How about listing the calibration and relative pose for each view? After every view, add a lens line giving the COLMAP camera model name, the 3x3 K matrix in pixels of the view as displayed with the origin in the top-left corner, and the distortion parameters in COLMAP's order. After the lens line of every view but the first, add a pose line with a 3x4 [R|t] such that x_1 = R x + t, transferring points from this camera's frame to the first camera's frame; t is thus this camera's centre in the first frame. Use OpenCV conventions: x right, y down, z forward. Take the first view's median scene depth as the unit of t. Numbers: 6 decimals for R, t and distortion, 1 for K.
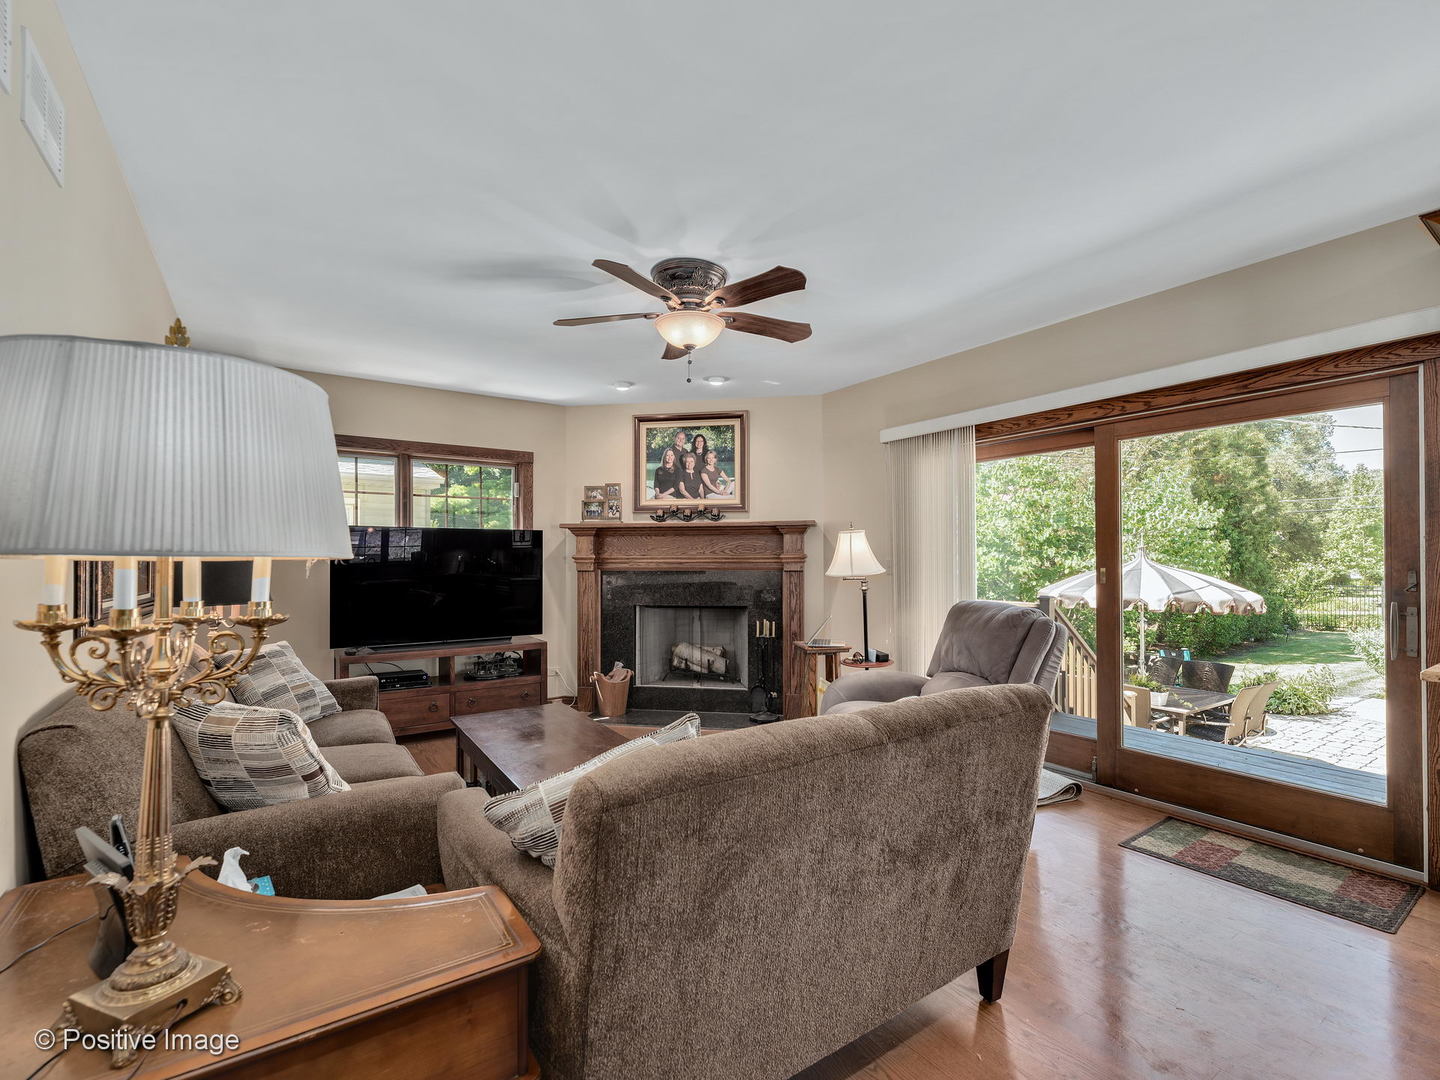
lens RADIAL K [[661.7, 0, 722.7], [0, 661.7, 553.2], [0, 0, 1]] dist [-0.001082, 0.000336]
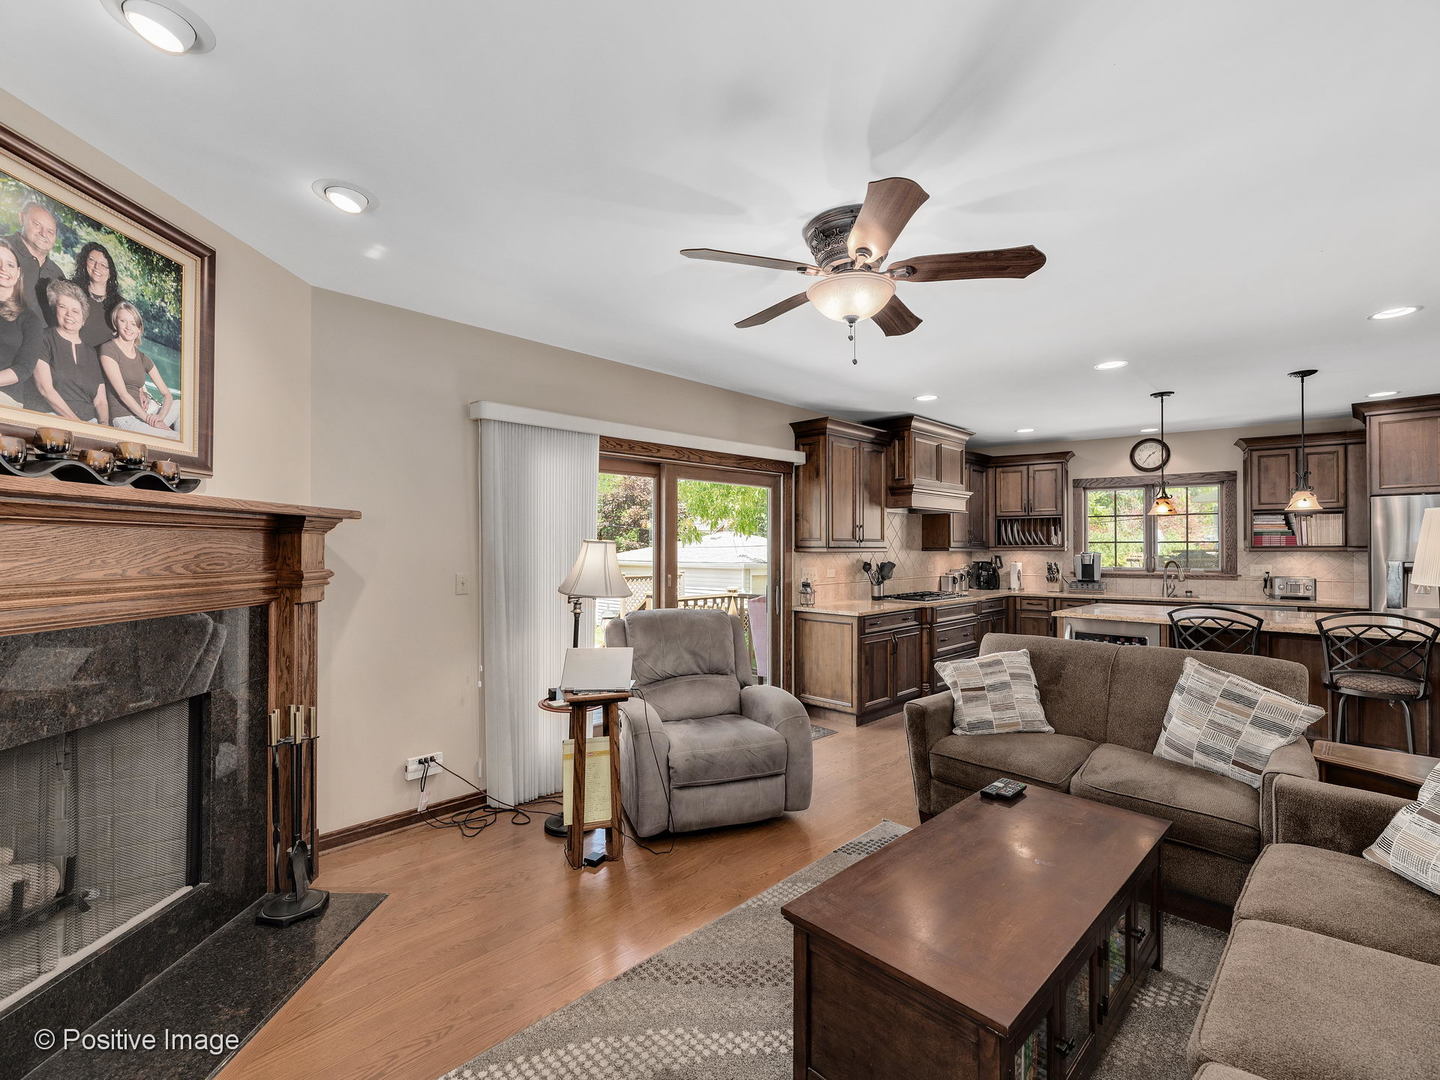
lens RADIAL K [[661.7, 0, 727.1], [0, 661.7, 541.3], [0, 0, 1]] dist [-0.001082, 0.000336]
pose [[-0.223973, 0.010476, 0.974539, -0.459390], [-0.006689, 0.999902, -0.012287, -0.016428], [-0.974572, -0.009271, -0.223881, 0.747361]]
